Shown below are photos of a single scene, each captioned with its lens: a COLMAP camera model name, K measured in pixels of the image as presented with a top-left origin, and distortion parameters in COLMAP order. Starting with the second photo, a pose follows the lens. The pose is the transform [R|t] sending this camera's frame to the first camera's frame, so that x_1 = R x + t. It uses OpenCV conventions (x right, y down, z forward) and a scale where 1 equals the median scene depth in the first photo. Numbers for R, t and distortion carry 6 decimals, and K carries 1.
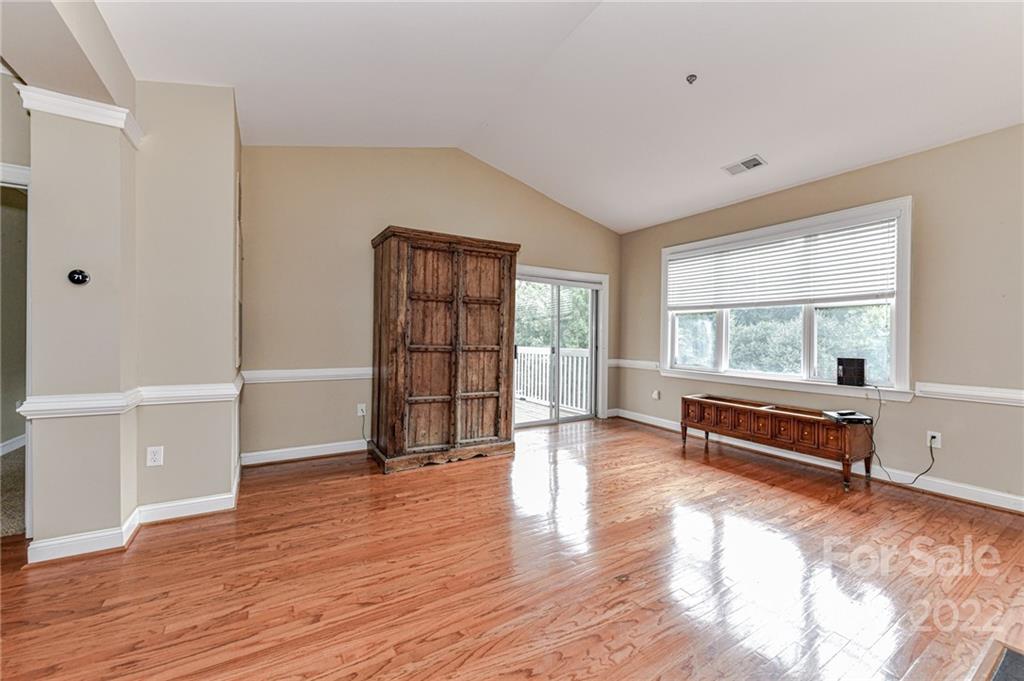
lens RADIAL K [[400.1, 0, 516.9], [0, 400.1, 340.5], [0, 0, 1]] dist [0.000687, -0.000391]
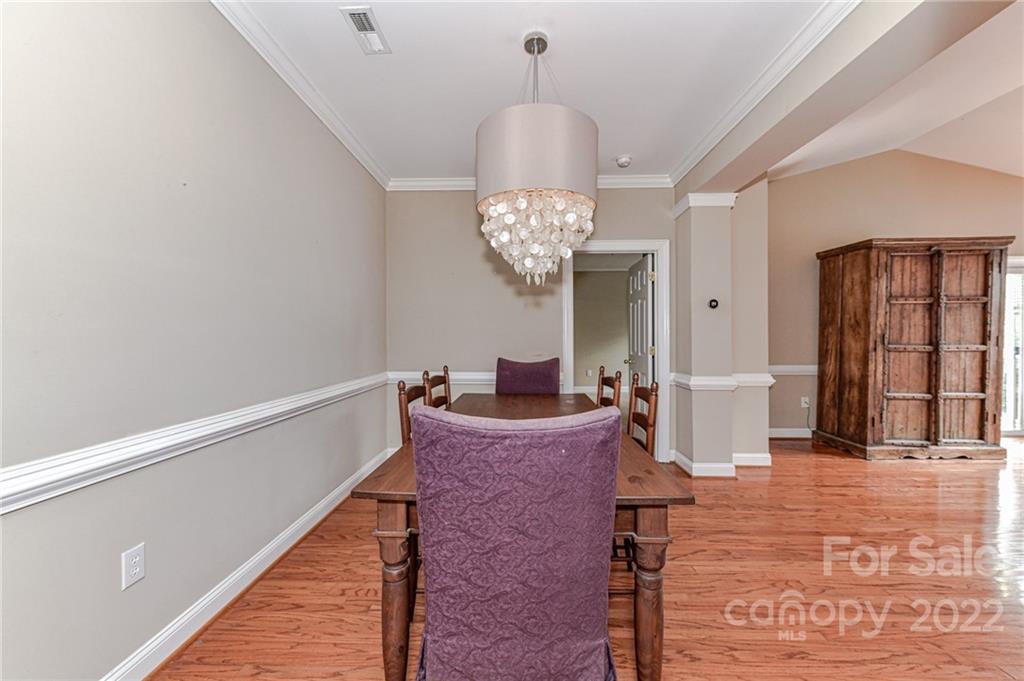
lens RADIAL K [[400.1, 0, 511.6], [0, 400.1, 342.7], [0, 0, 1]] dist [0.000687, -0.000391]
pose [[0.838505, -0.010606, -0.544791, -0.508604], [0.011496, 0.999932, -0.001773, -0.004619], [0.544773, -0.004776, 0.838570, -0.448563]]
